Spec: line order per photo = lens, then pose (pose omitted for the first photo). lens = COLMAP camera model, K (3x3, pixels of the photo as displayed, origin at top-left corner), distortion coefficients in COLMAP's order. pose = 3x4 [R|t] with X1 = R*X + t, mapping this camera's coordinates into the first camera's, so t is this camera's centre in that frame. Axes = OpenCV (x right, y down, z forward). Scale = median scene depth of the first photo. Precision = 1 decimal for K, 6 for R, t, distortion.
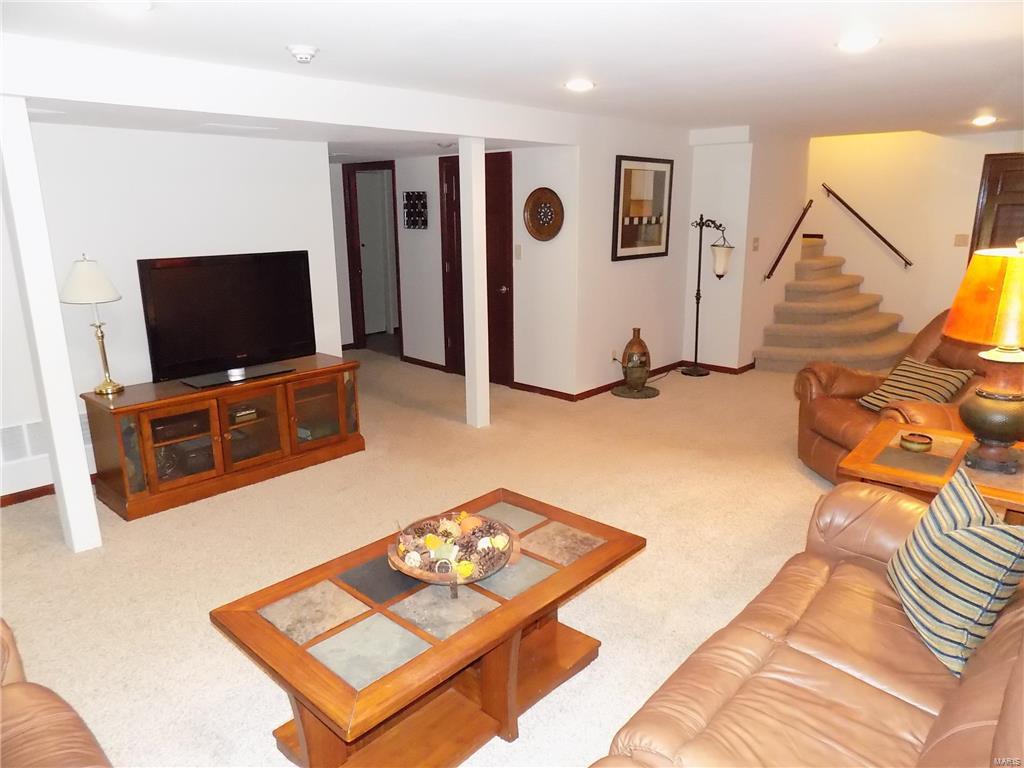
lens RADIAL K [[676.8, 0, 511.6], [0, 676.8, 383.7], [0, 0, 1]] dist [-0.061487, 0.004408]
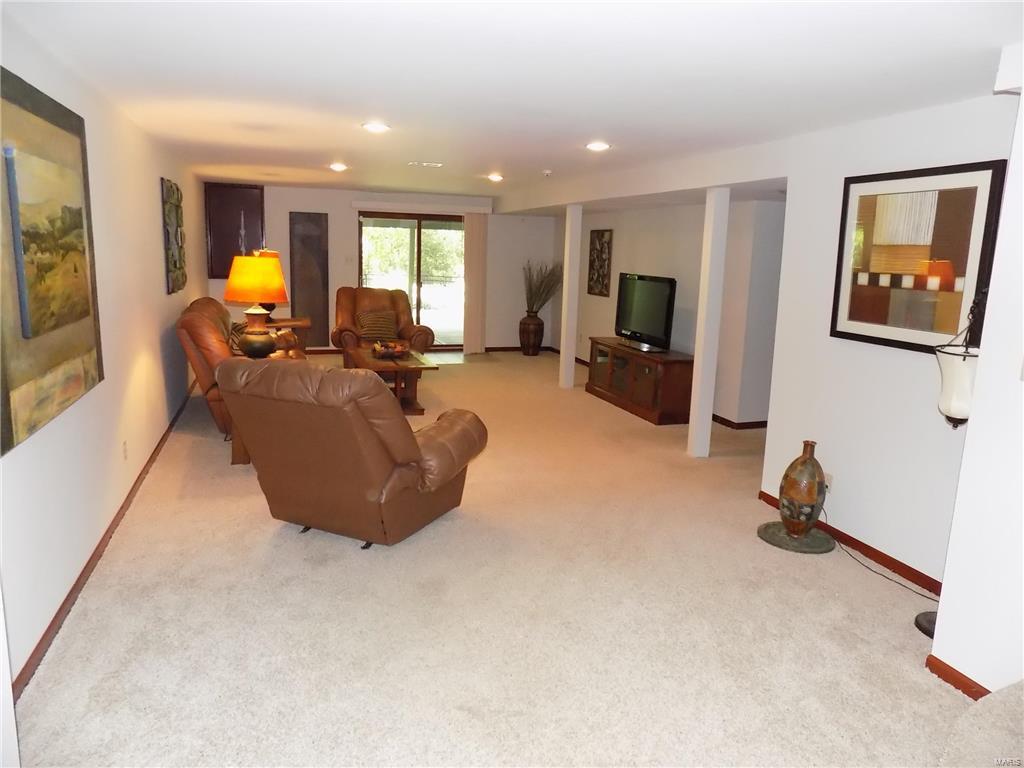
lens RADIAL K [[676.8, 0, 511.4], [0, 676.8, 383.9], [0, 0, 1]] dist [-0.061487, 0.004408]
pose [[-0.469362, 0.170998, -0.866291, 0.863634], [-0.237604, 0.920426, 0.310419, -0.264214], [0.850437, 0.351533, -0.391383, 0.994005]]
